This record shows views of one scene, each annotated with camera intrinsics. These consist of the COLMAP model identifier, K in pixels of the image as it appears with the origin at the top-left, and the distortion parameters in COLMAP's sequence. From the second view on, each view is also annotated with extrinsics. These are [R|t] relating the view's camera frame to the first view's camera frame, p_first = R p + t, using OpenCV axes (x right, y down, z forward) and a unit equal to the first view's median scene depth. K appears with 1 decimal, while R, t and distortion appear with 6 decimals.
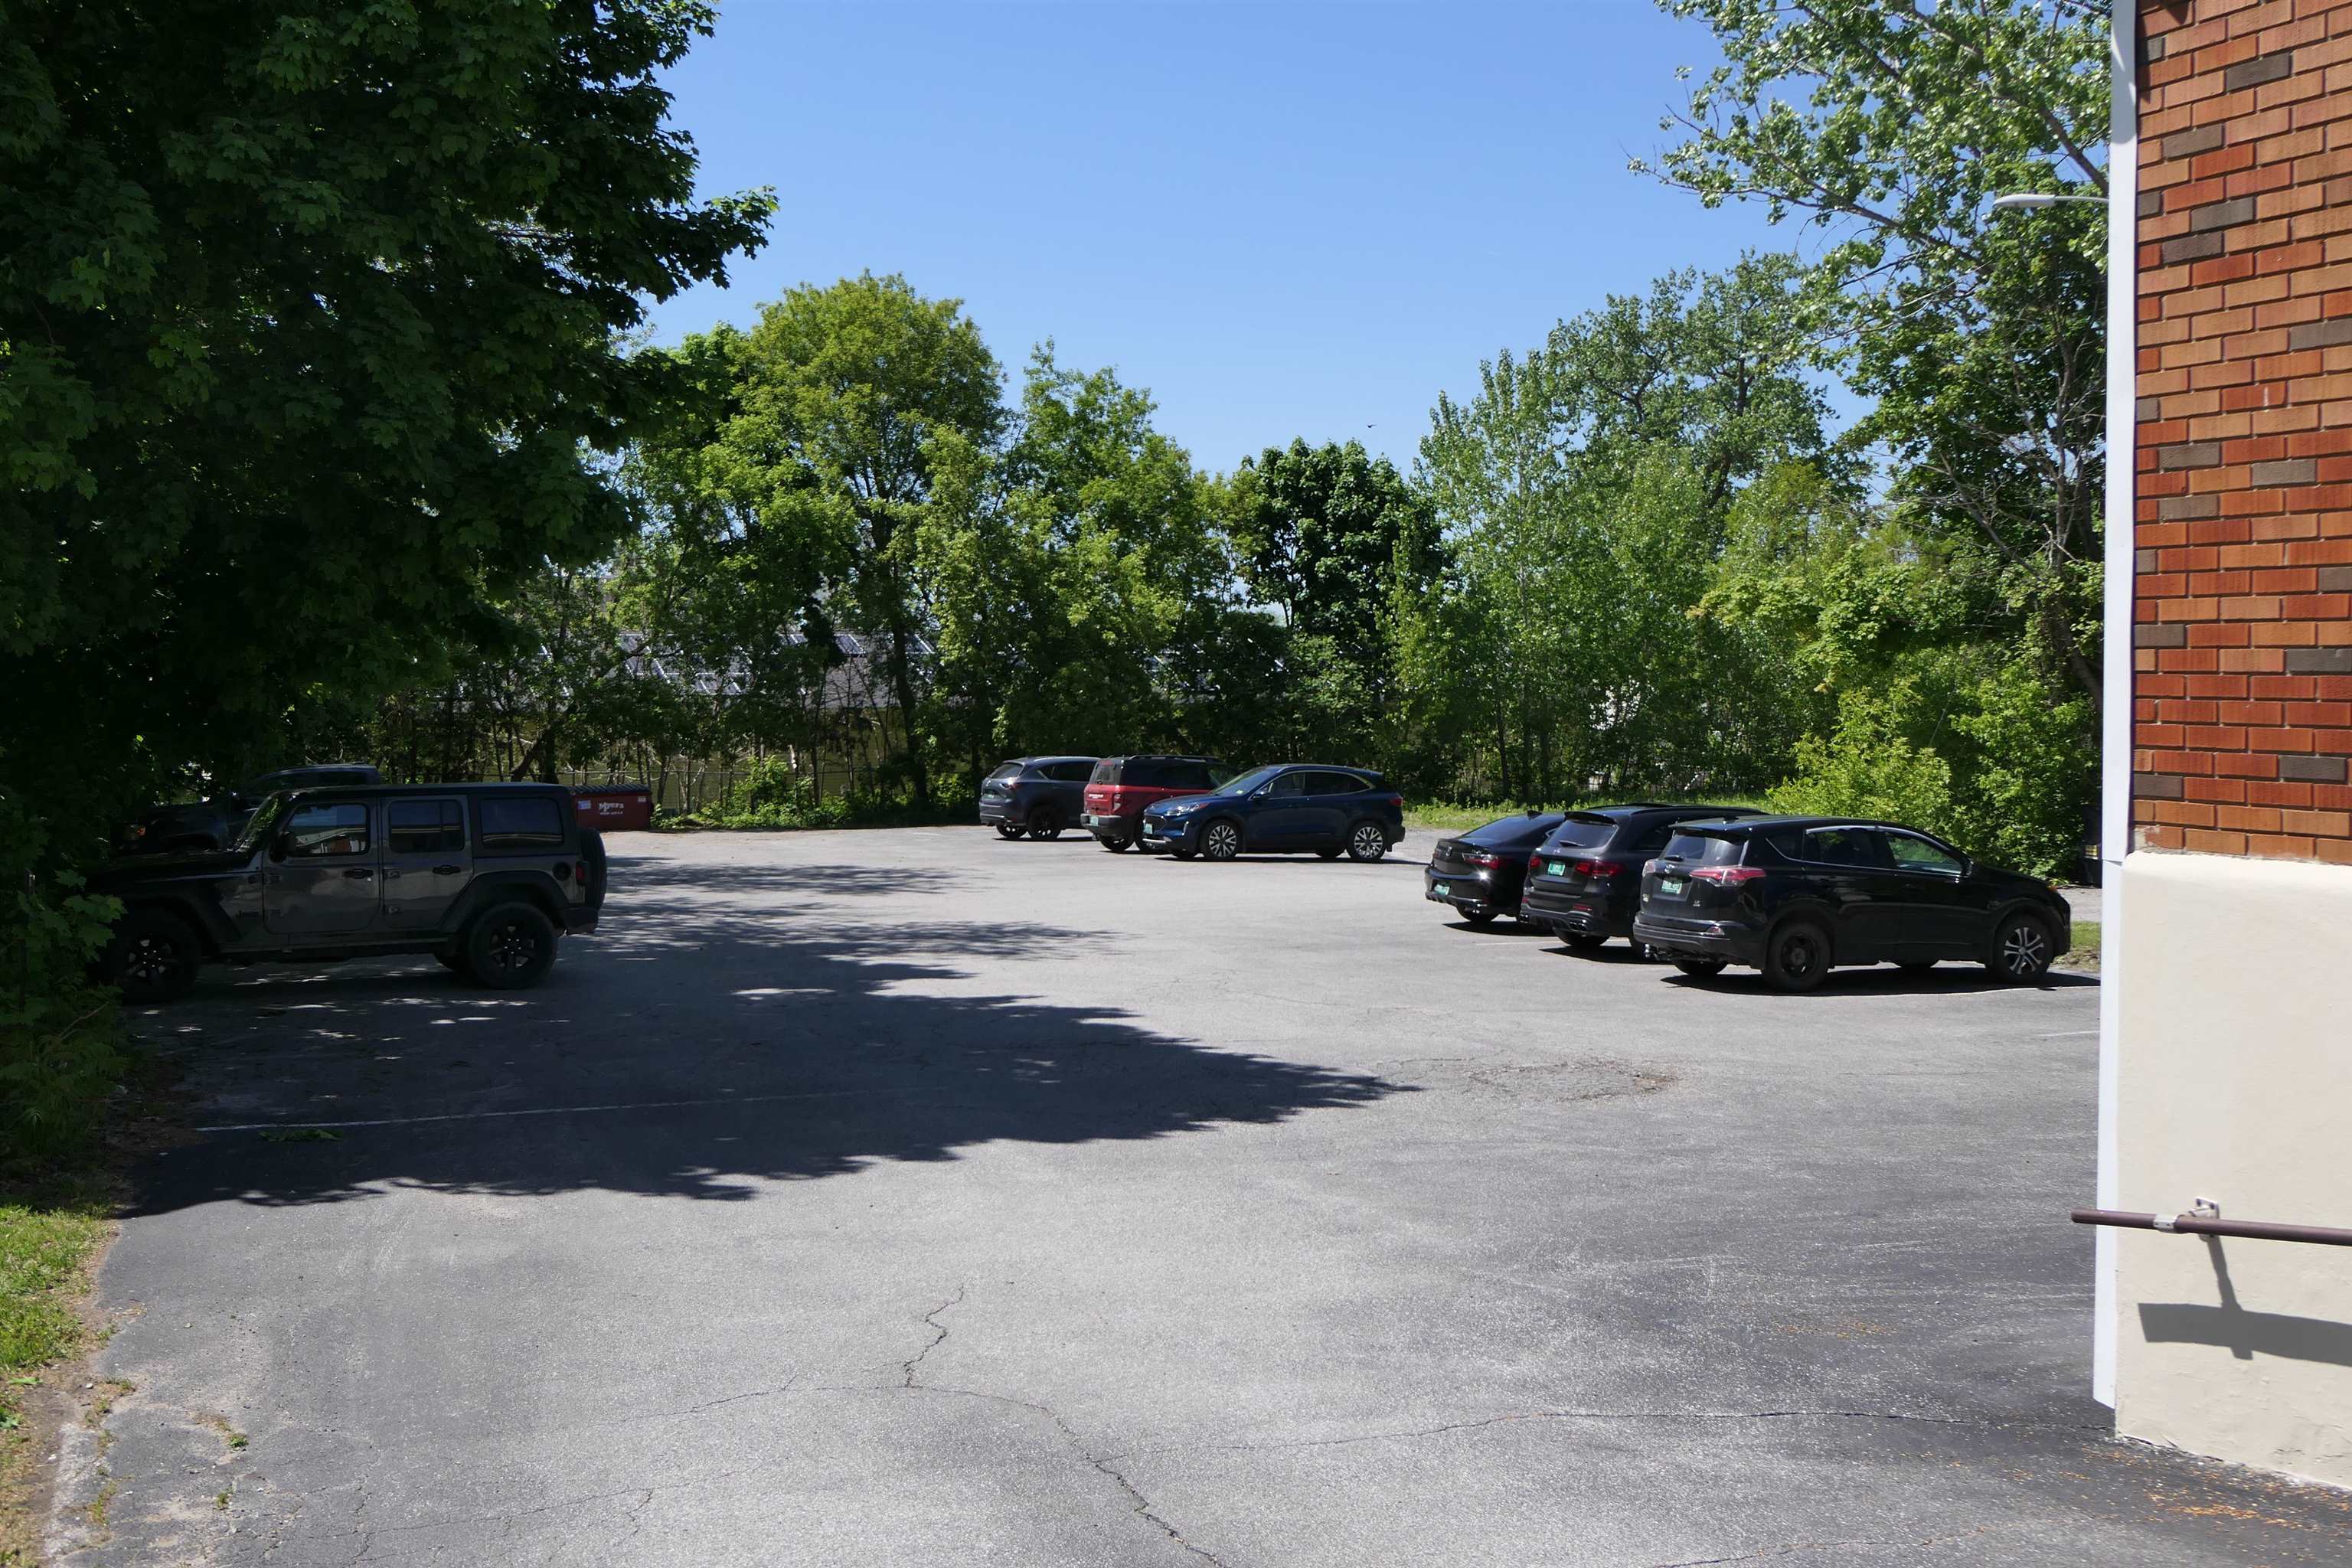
lens RADIAL K [[2449.3, 0, 1176.0], [0, 2449.3, 784.0], [0, 0, 1]] dist [-0.007650, -0.003335]
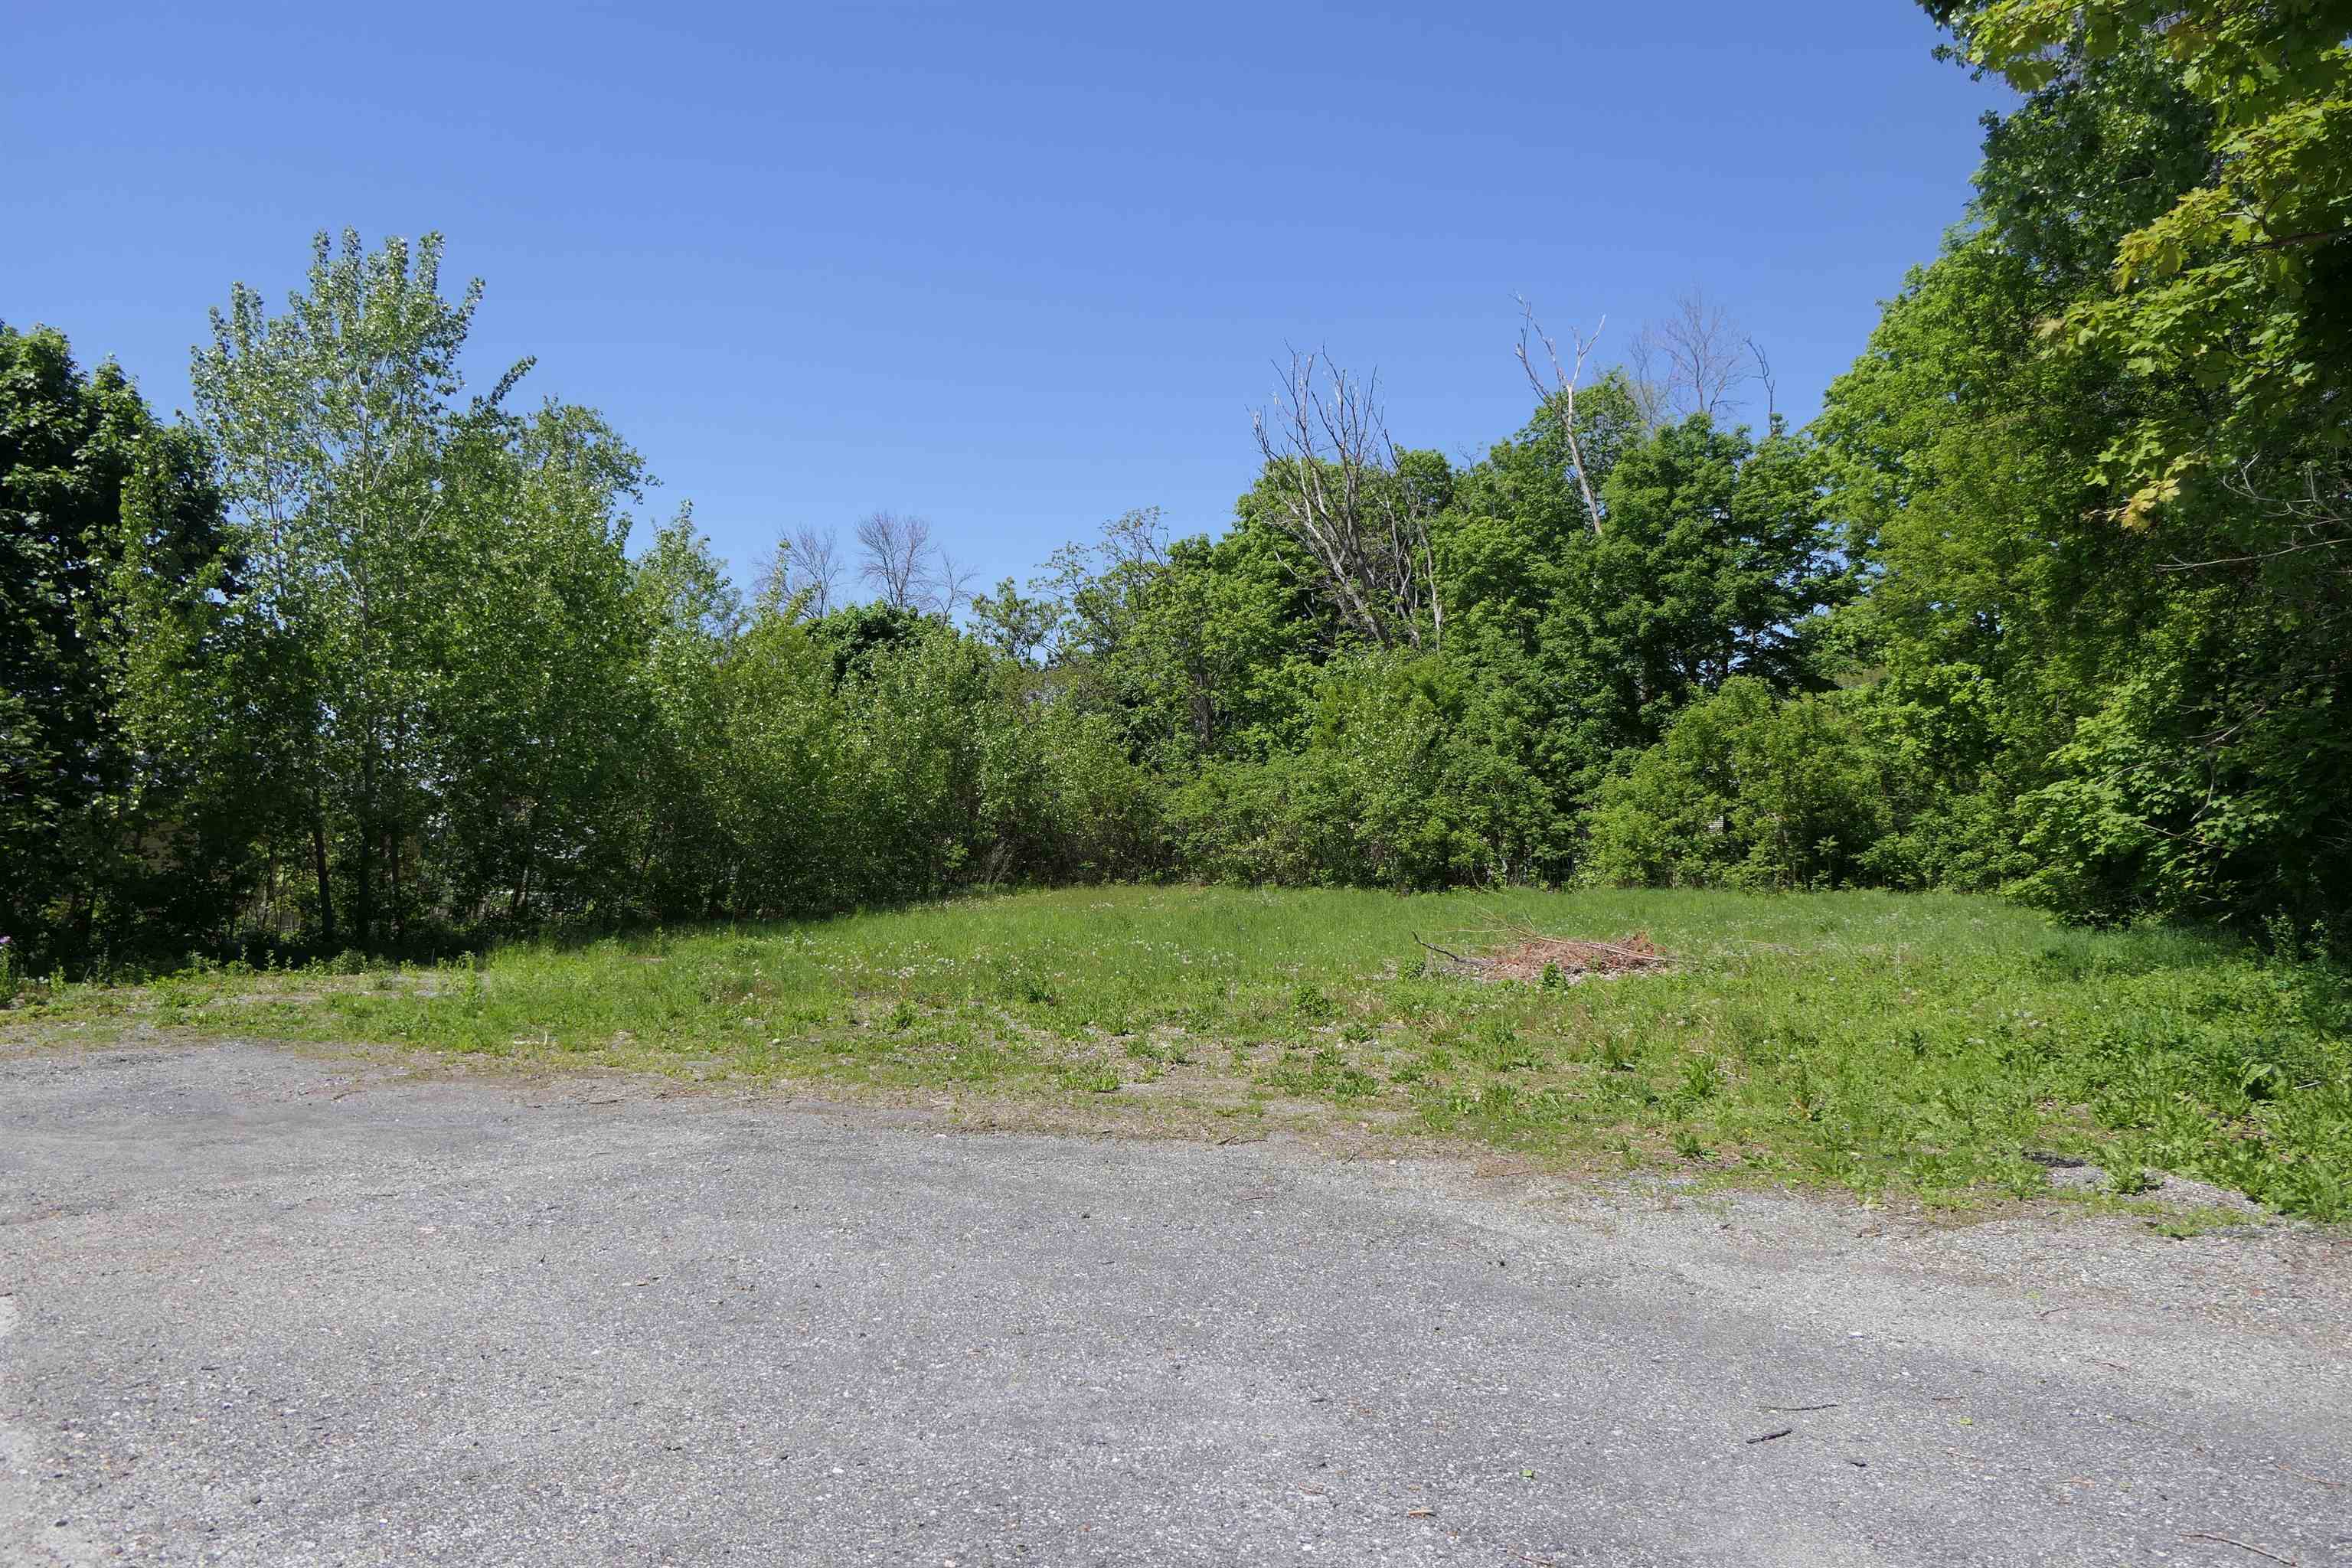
lens RADIAL K [[1625.7, 0, 1176.0], [0, 1625.7, 784.0], [0, 0, 1]] dist [-0.004532, -0.005379]
pose [[0.797993, 0.017356, 0.602416, 0.060035], [0.026799, 0.997575, -0.064241, -0.002547], [-0.602070, 0.067408, 0.795593, 0.566720]]
